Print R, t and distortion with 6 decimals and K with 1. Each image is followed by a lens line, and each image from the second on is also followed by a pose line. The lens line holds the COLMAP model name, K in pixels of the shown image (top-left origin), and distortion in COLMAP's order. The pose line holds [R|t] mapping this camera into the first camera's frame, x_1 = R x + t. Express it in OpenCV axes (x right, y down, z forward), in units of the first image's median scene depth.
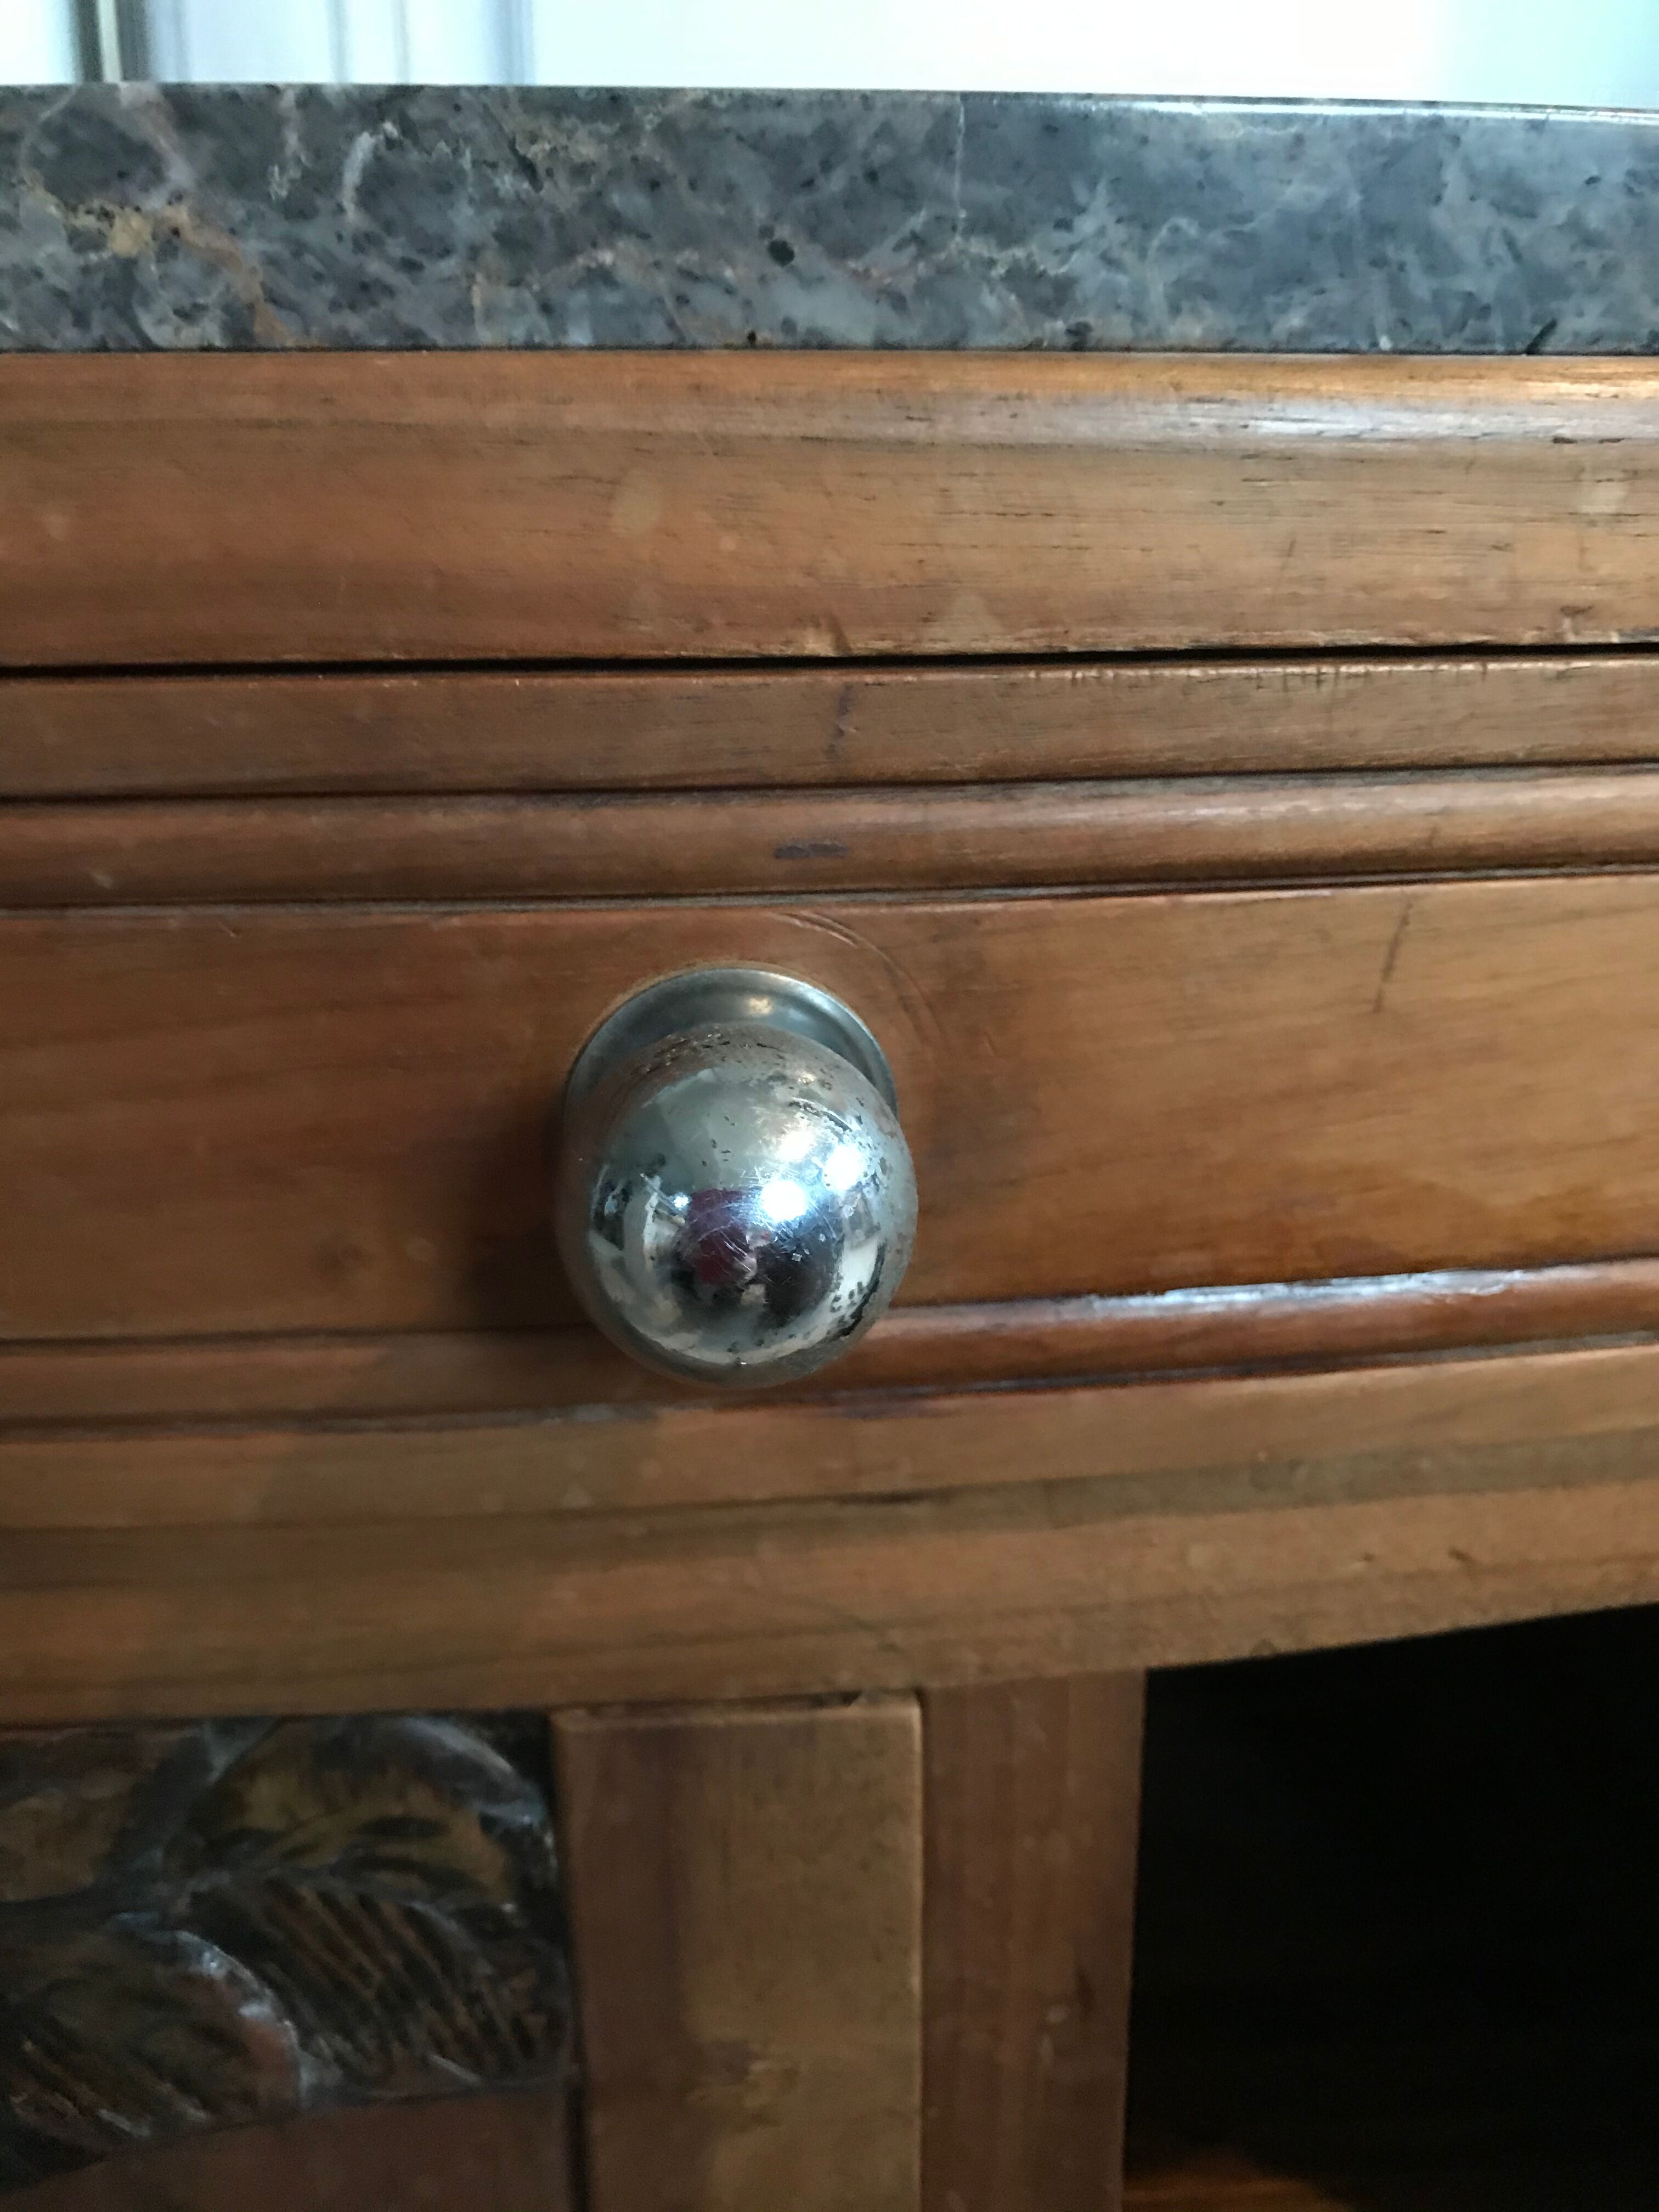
lens RADIAL K [[1824.5, 0, 798.0], [0, 1824.5, 1104.0], [0, 0, 1]] dist [-0.000155, -0.003534]
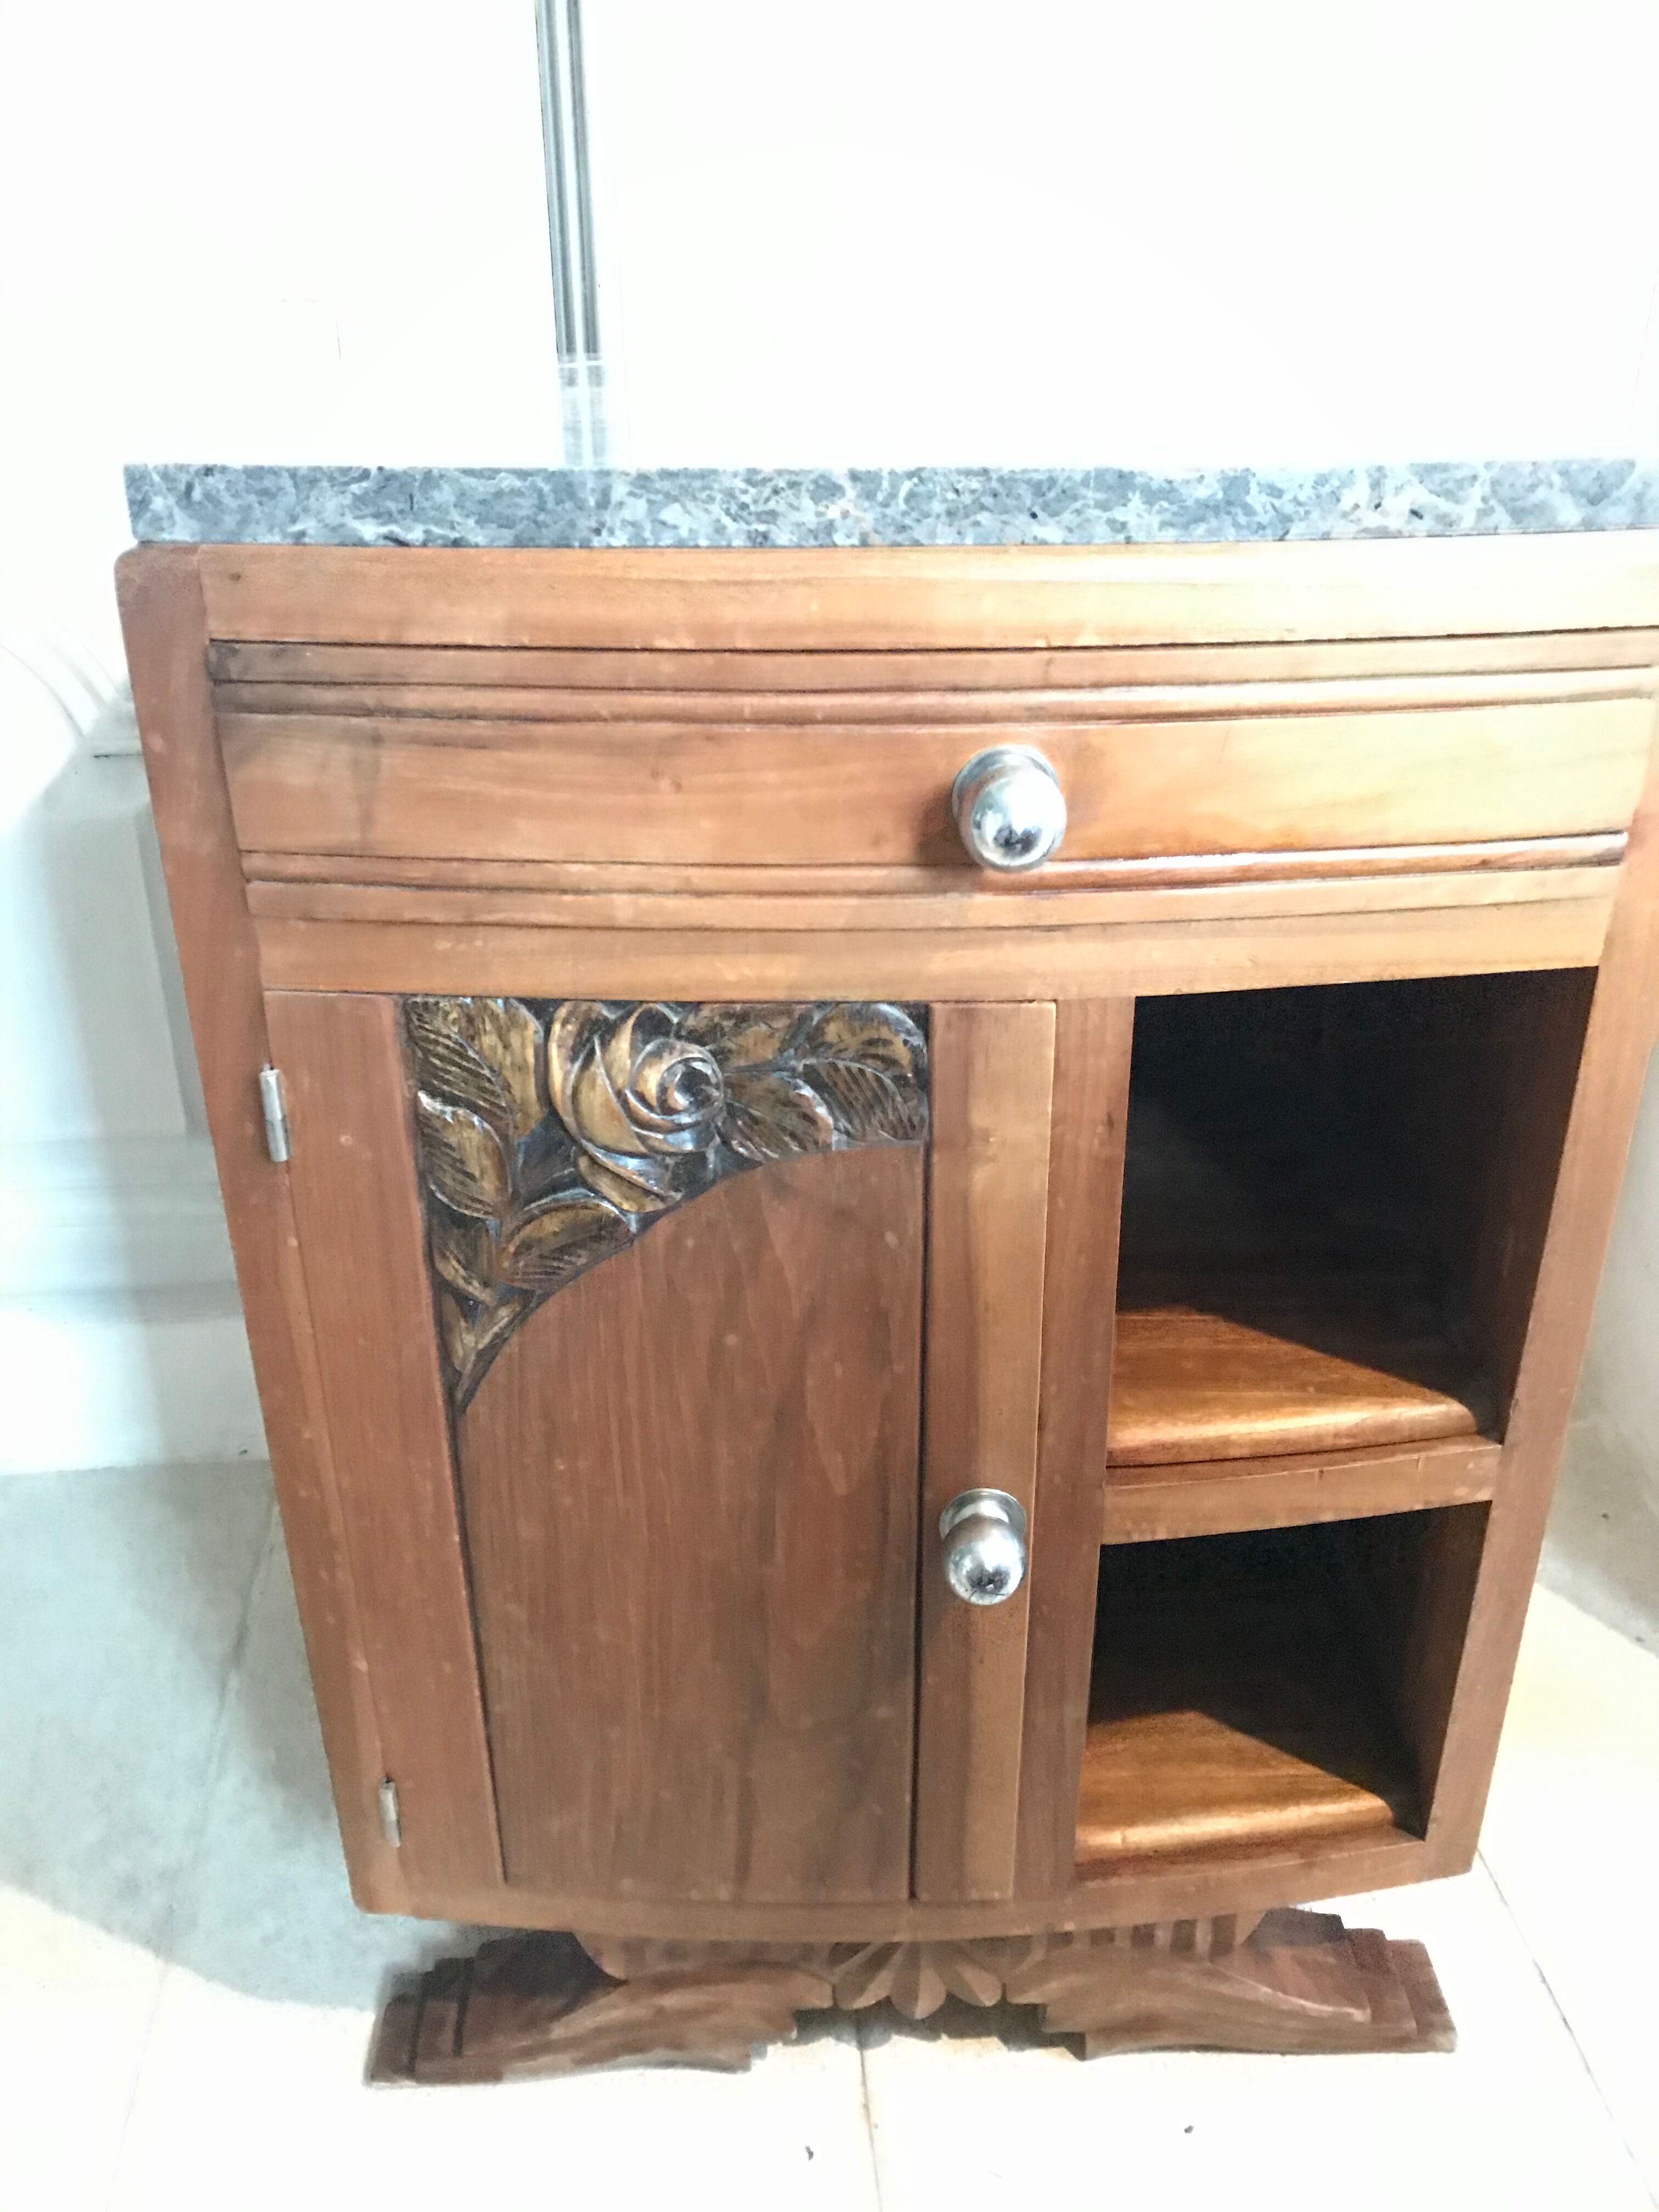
lens RADIAL K [[1839.0, 0, 829.1], [0, 1839.0, 1149.9], [0, 0, 1]] dist [0.015955, -0.003612]
pose [[0.999019, 0.025164, -0.036439, -0.209930], [-0.018758, 0.985856, 0.166541, 0.088482], [0.040115, -0.165694, 0.985361, -2.237951]]
